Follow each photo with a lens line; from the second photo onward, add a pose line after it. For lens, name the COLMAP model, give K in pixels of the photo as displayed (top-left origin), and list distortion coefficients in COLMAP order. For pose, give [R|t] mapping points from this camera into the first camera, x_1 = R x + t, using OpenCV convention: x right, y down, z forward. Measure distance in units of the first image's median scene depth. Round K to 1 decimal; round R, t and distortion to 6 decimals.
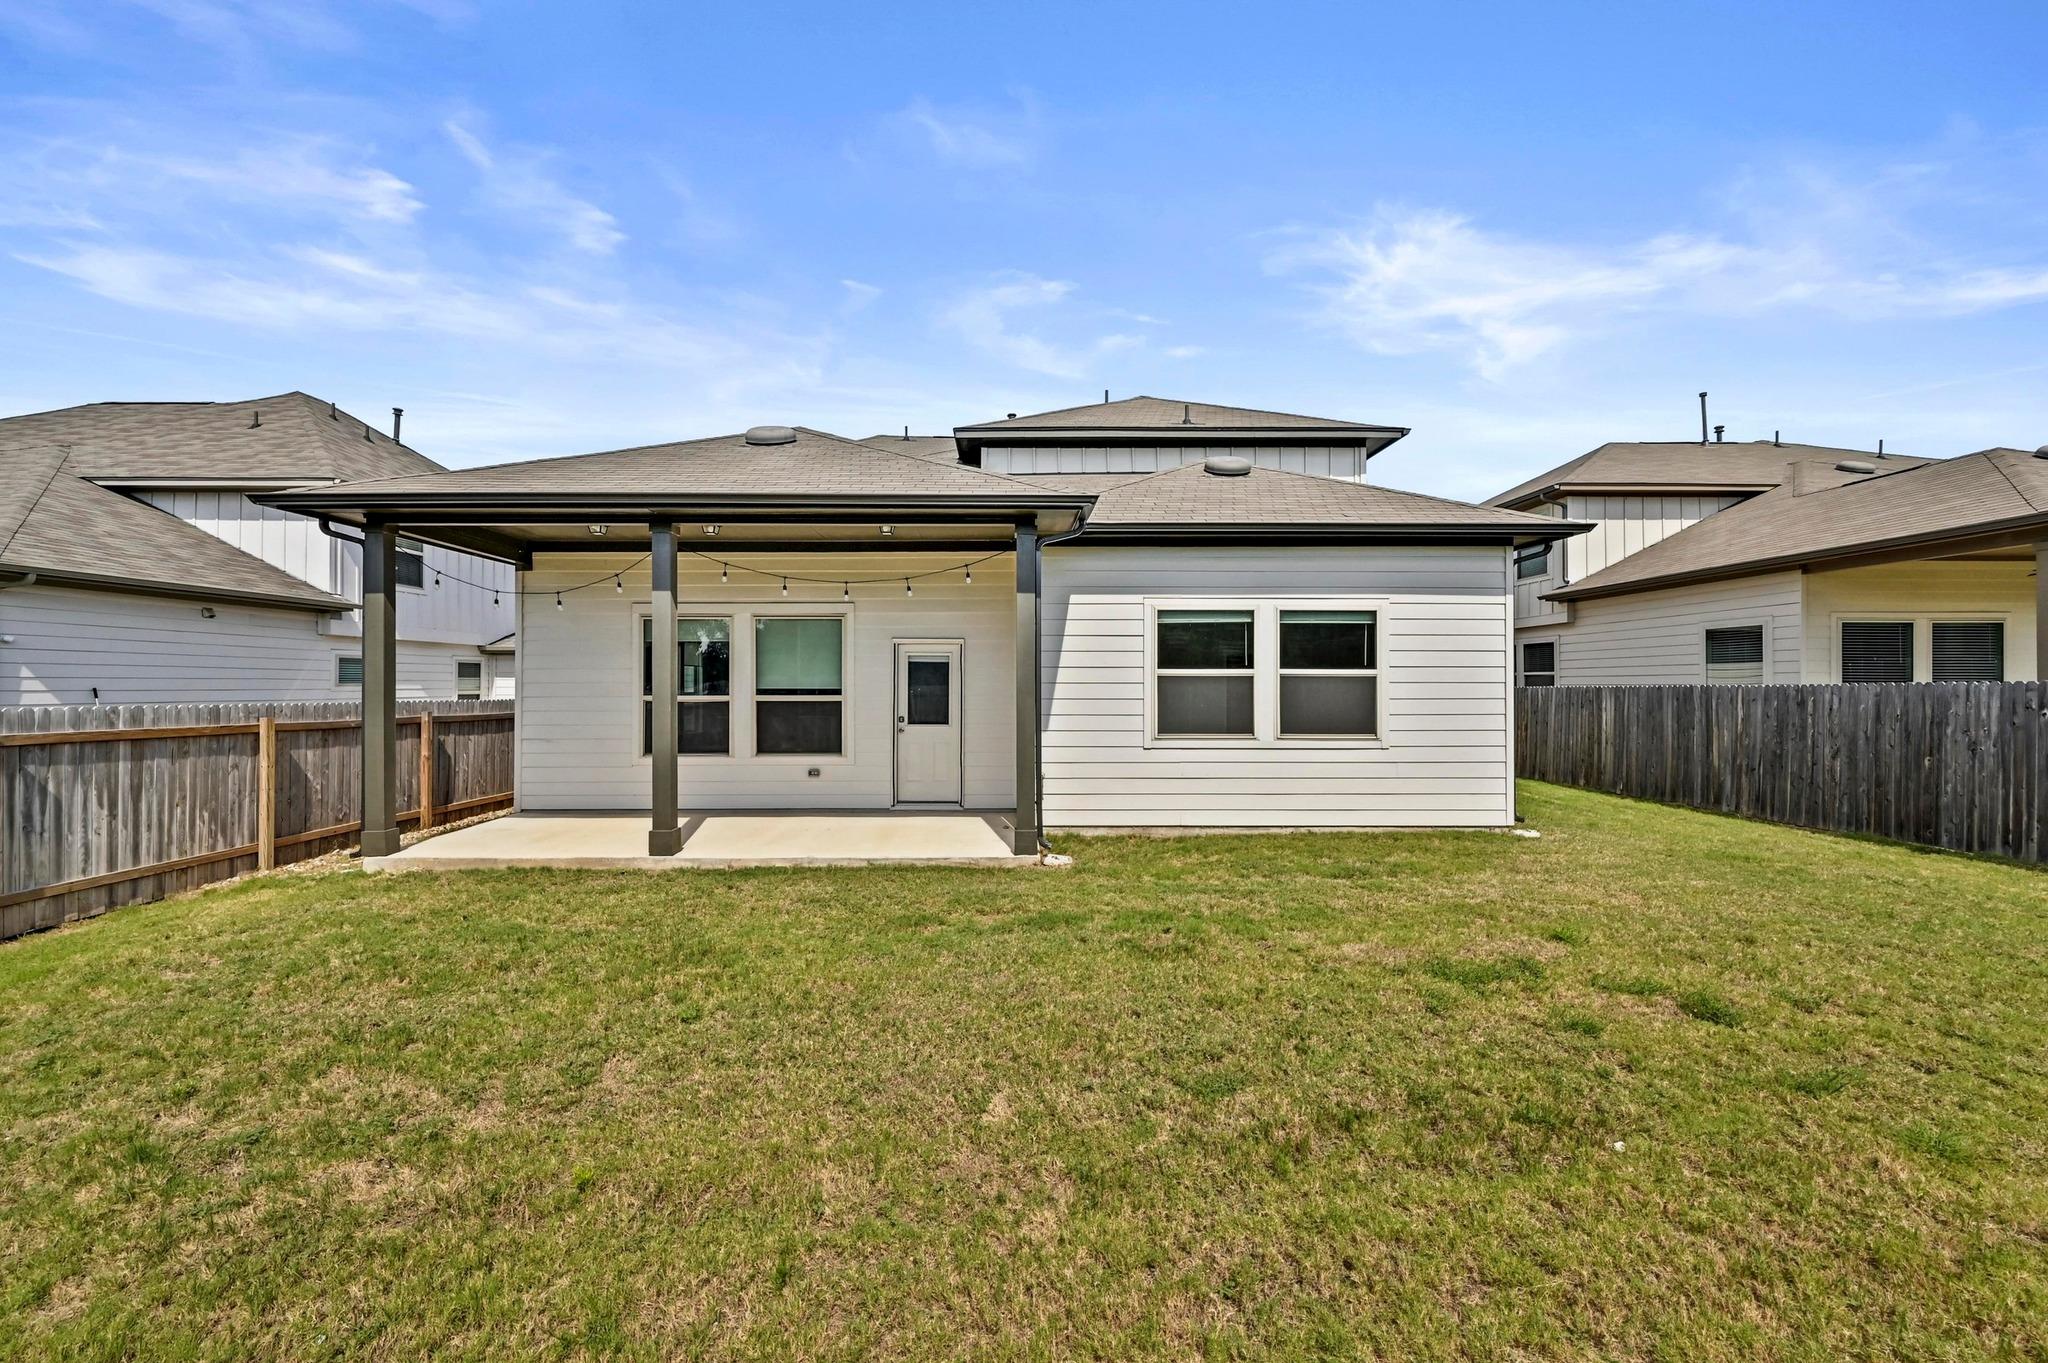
lens RADIAL K [[812.6, 0, 1024.0], [0, 812.6, 681.5], [0, 0, 1]] dist [-0.001564, -0.000175]
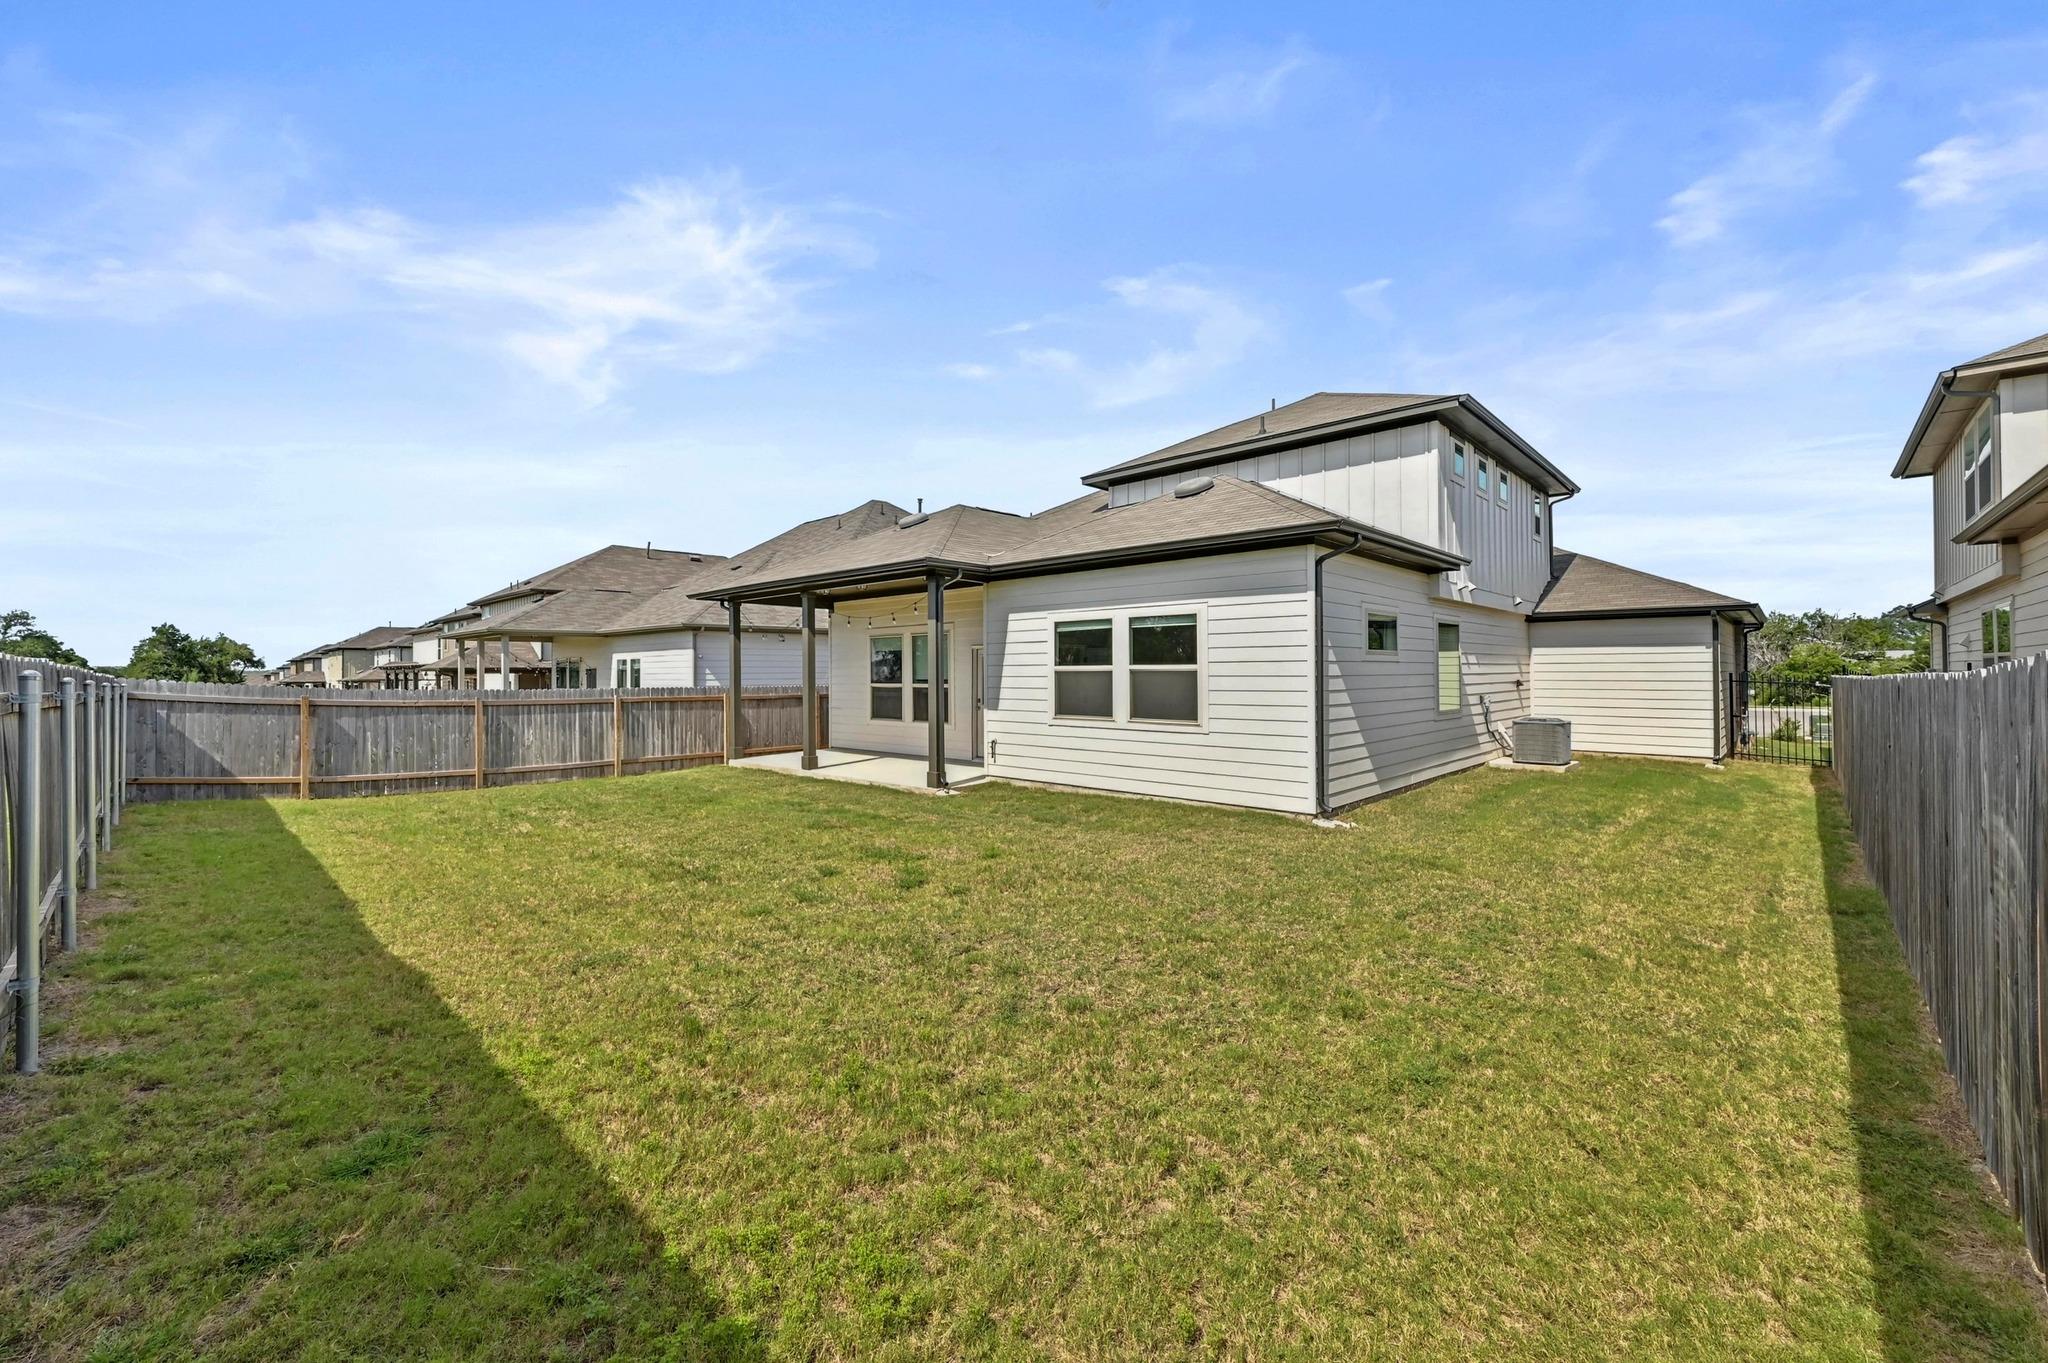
lens RADIAL K [[812.6, 0, 1024.0], [0, 812.6, 681.5], [0, 0, 1]] dist [-0.001564, -0.000175]
pose [[0.726308, 0.004120, -0.687357, 1.046394], [0.007050, 0.999885, 0.013443, -0.008309], [0.687334, -0.014609, 0.726195, -0.006835]]
